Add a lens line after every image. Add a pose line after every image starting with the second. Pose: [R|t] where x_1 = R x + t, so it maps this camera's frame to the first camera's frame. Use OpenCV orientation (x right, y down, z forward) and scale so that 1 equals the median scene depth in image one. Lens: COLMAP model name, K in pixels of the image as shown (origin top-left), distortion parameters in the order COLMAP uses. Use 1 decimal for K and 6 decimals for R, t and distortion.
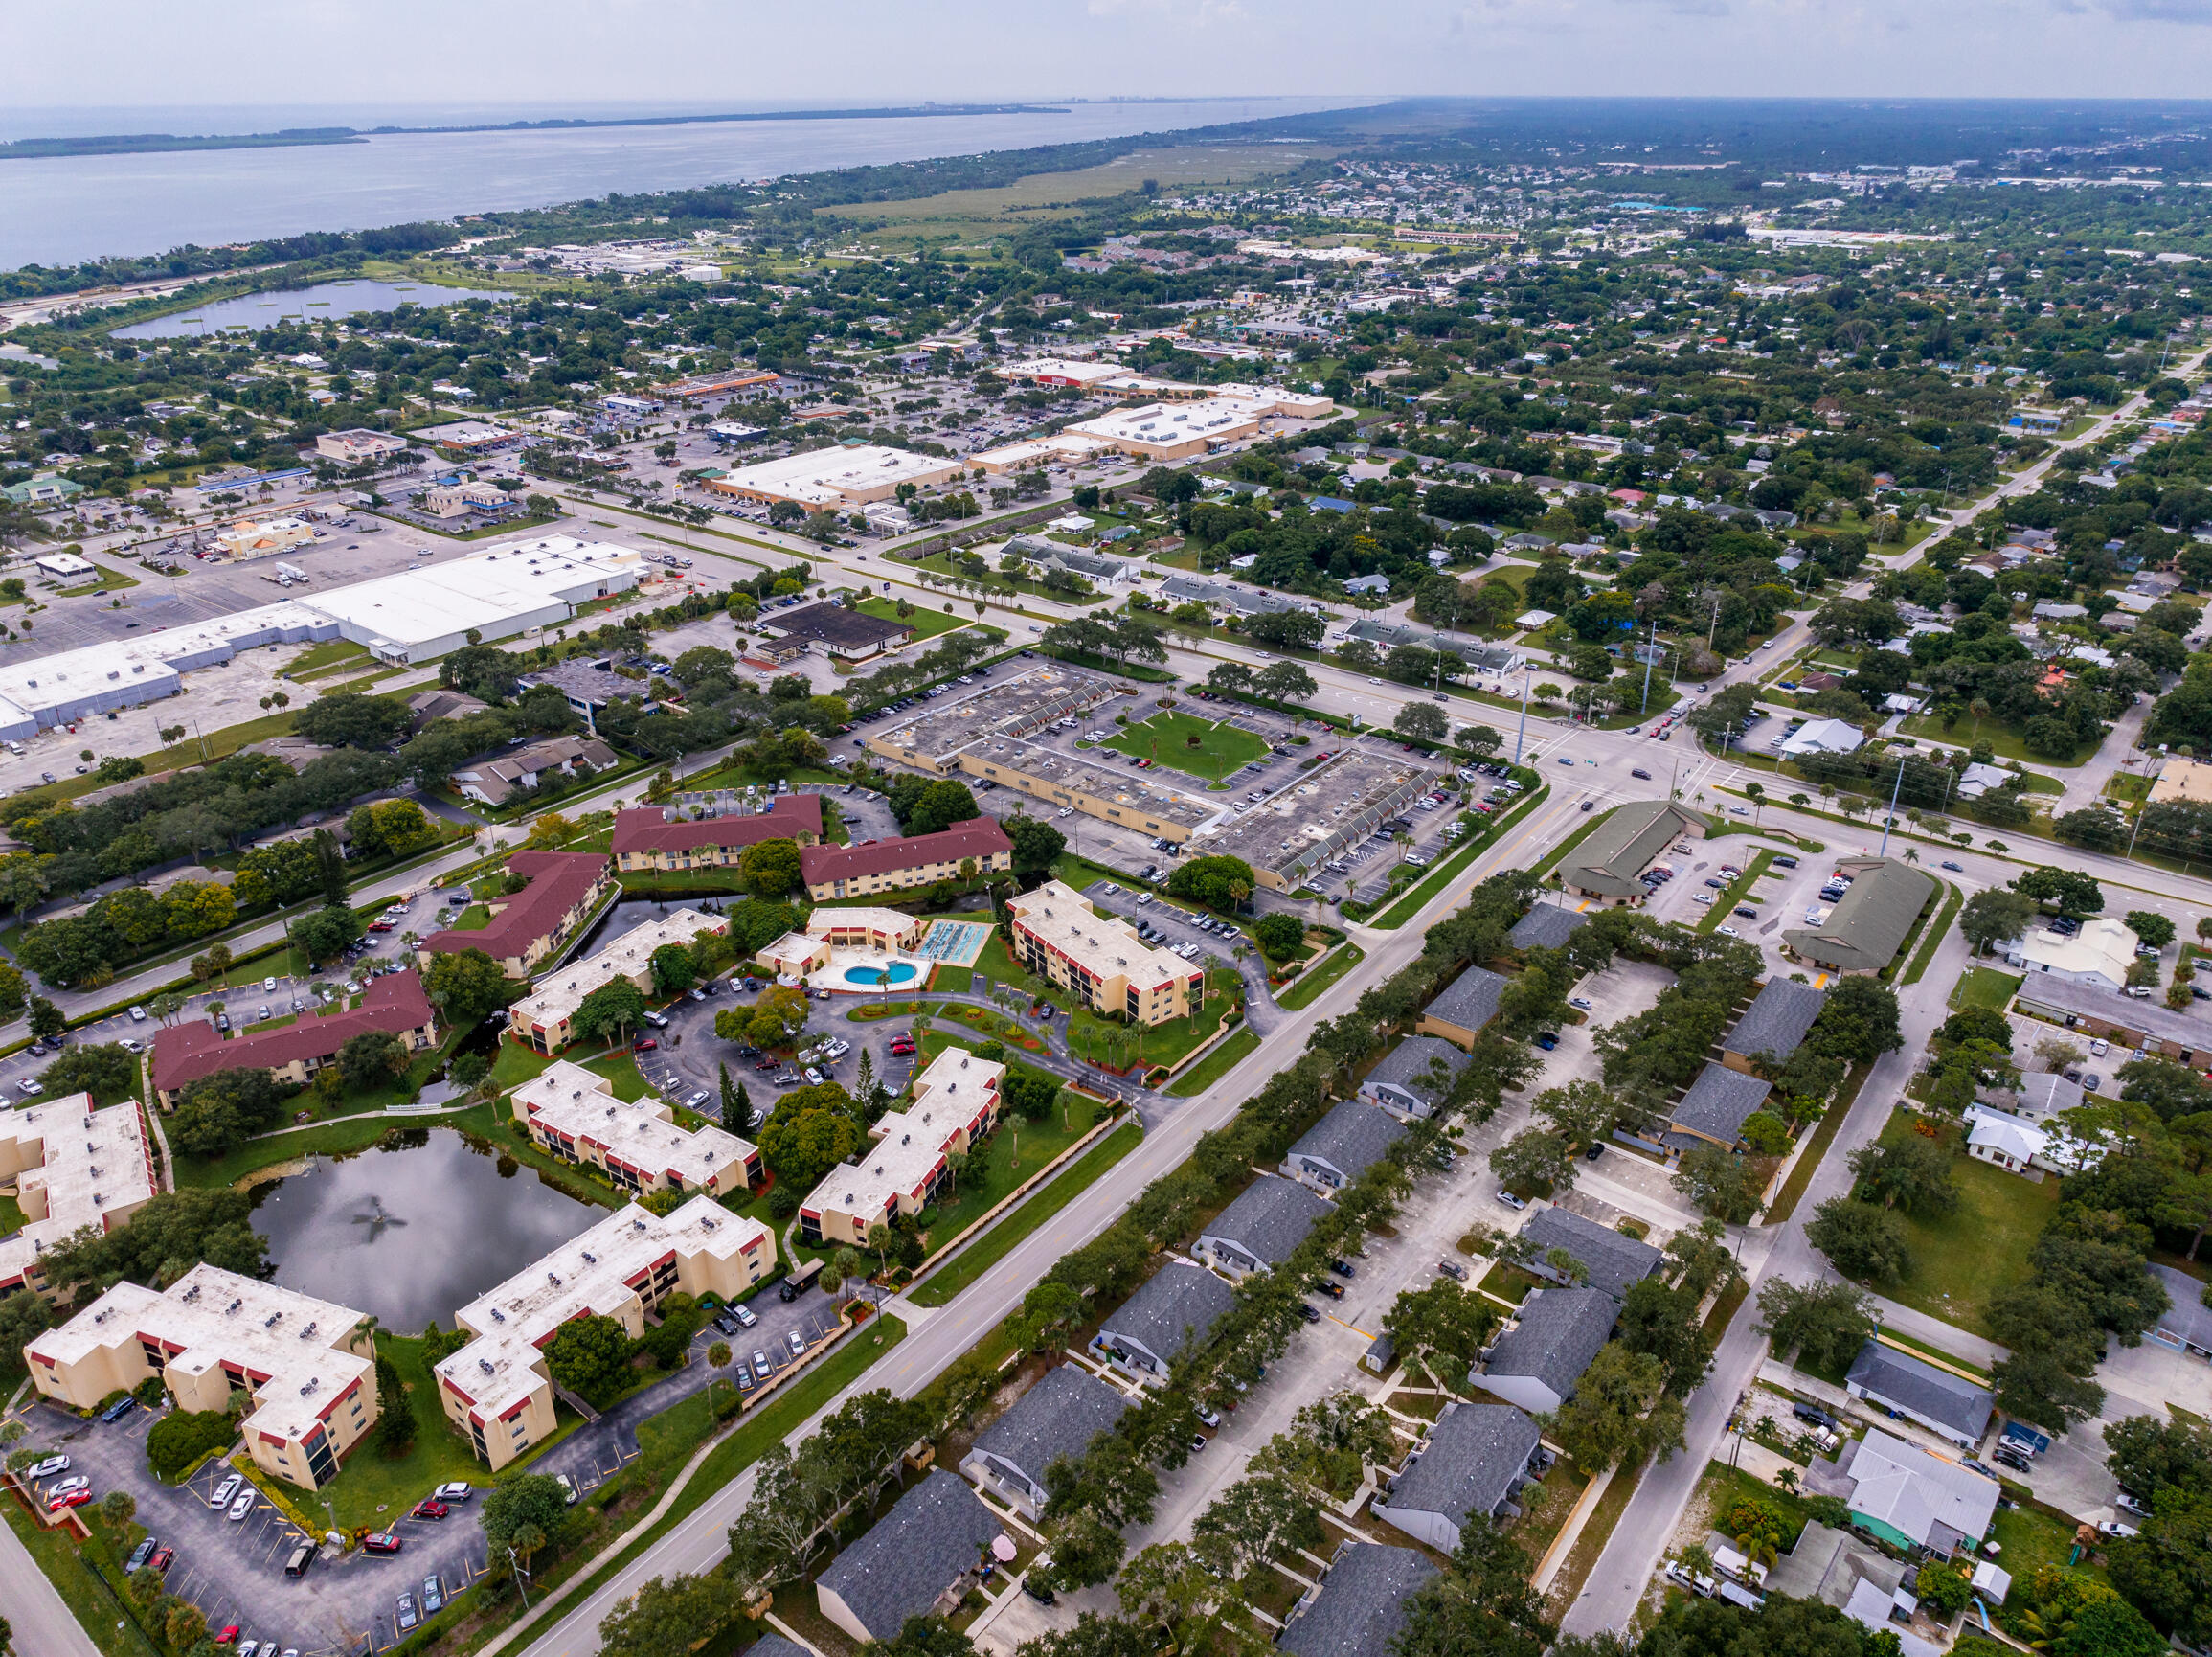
lens RADIAL K [[1546.1, 0, 1114.1], [0, 1546.1, 824.3], [0, 0, 1]] dist [-0.038254, 0.025430]
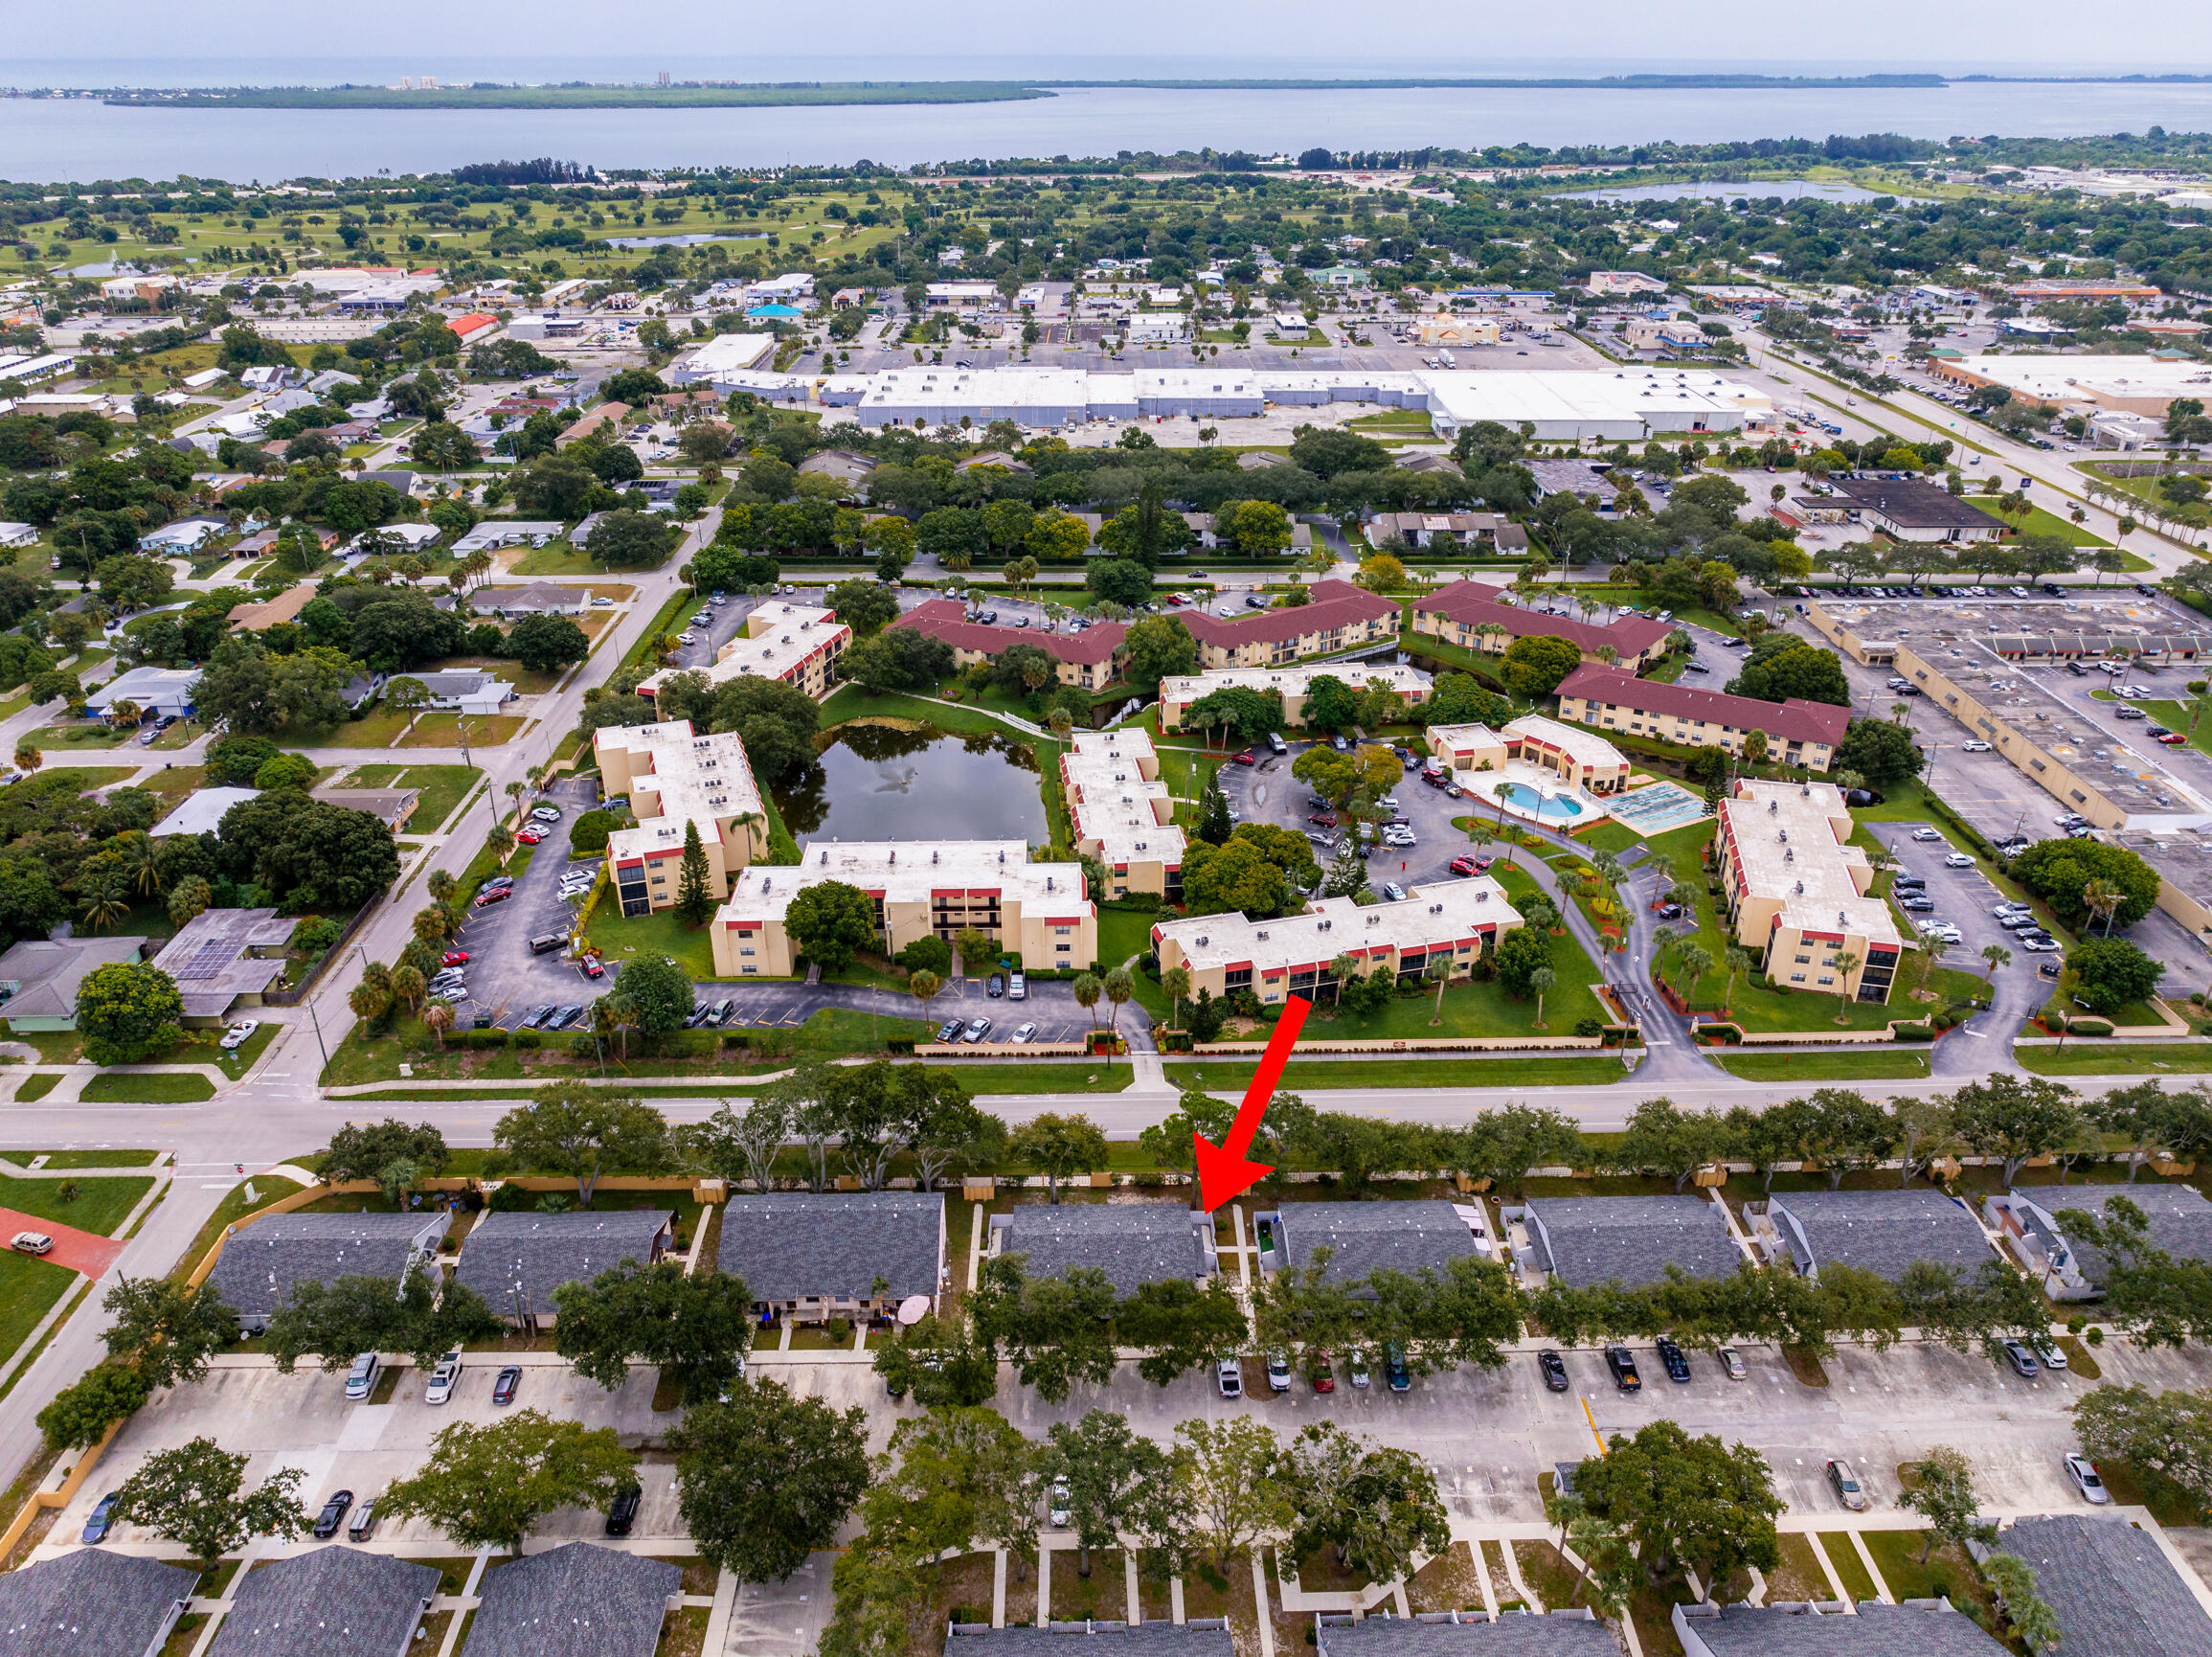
lens RADIAL K [[1546.1, 0, 1114.1], [0, 1546.1, 824.3], [0, 0, 1]] dist [-0.038254, 0.025430]
pose [[0.625709, 0.352980, -0.695625, 0.280502], [-0.338581, 0.926274, 0.165468, 0.054055], [0.702746, 0.131990, 0.699090, 0.316104]]
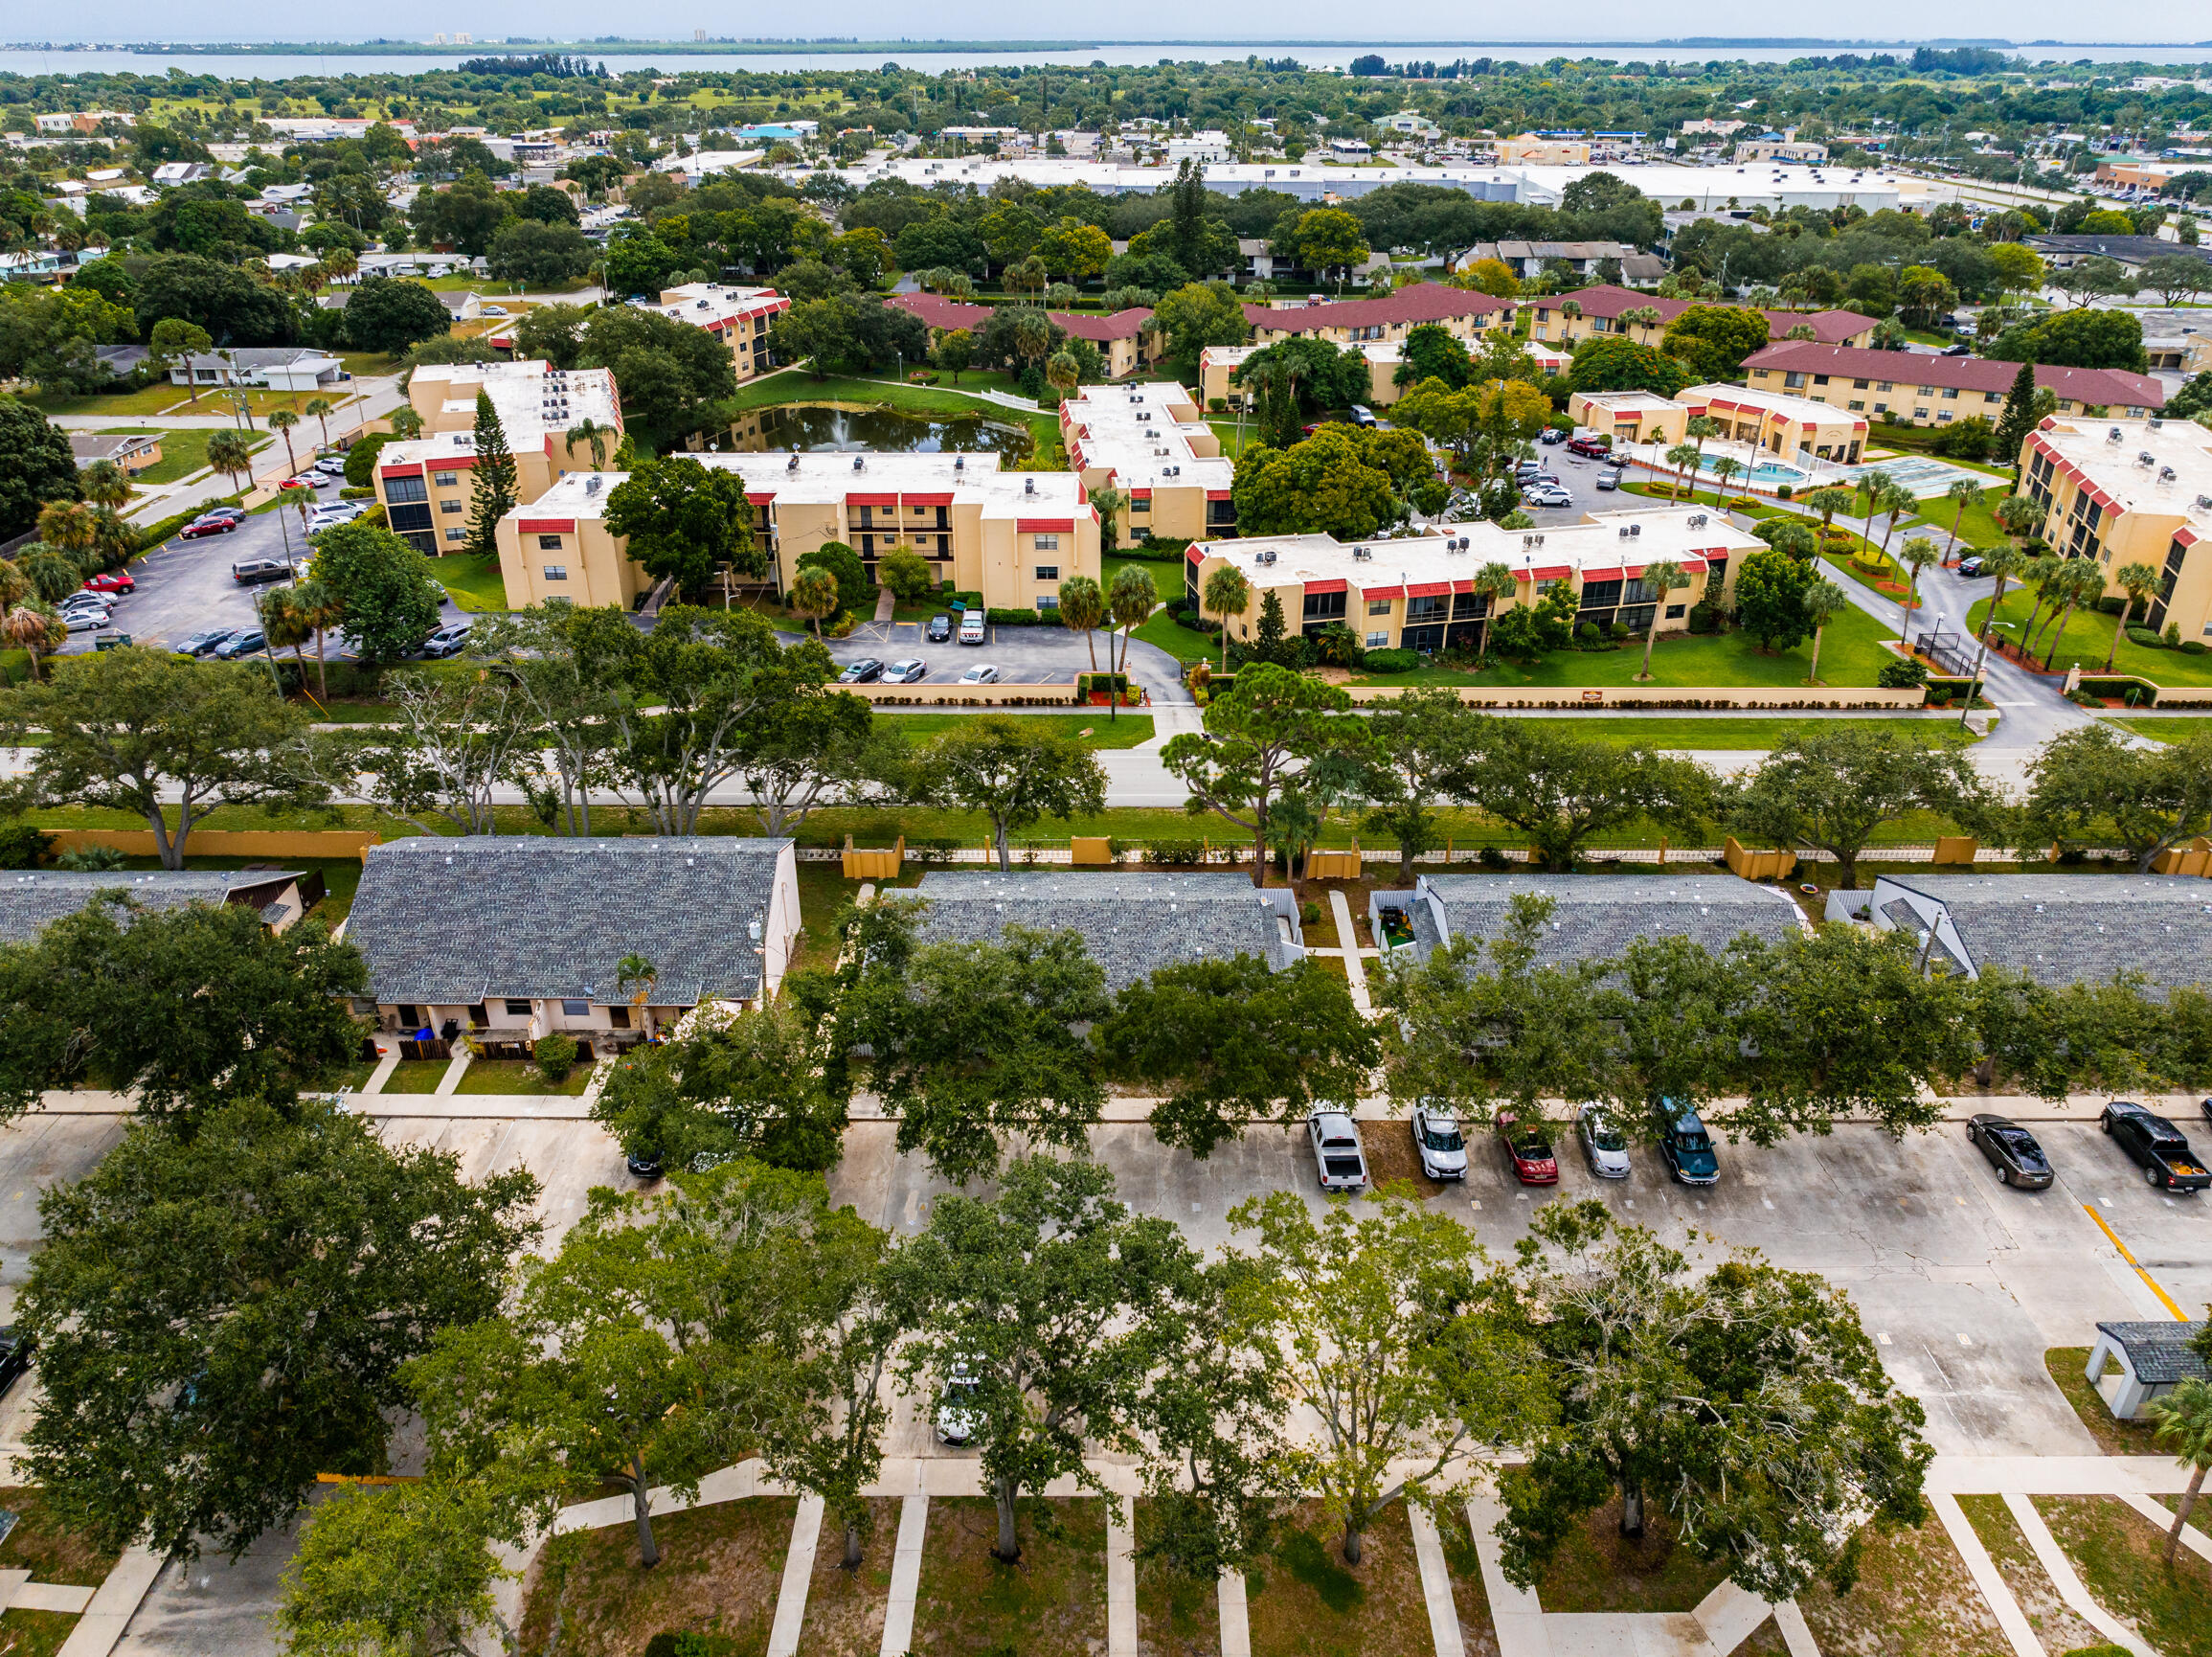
lens RADIAL K [[1546.1, 0, 1114.1], [0, 1546.1, 824.3], [0, 0, 1]] dist [-0.038254, 0.025430]
pose [[0.605906, 0.366841, -0.705907, 0.157161], [-0.345478, 0.920631, 0.181891, 0.202239], [0.716605, 0.133667, 0.684552, 0.506896]]
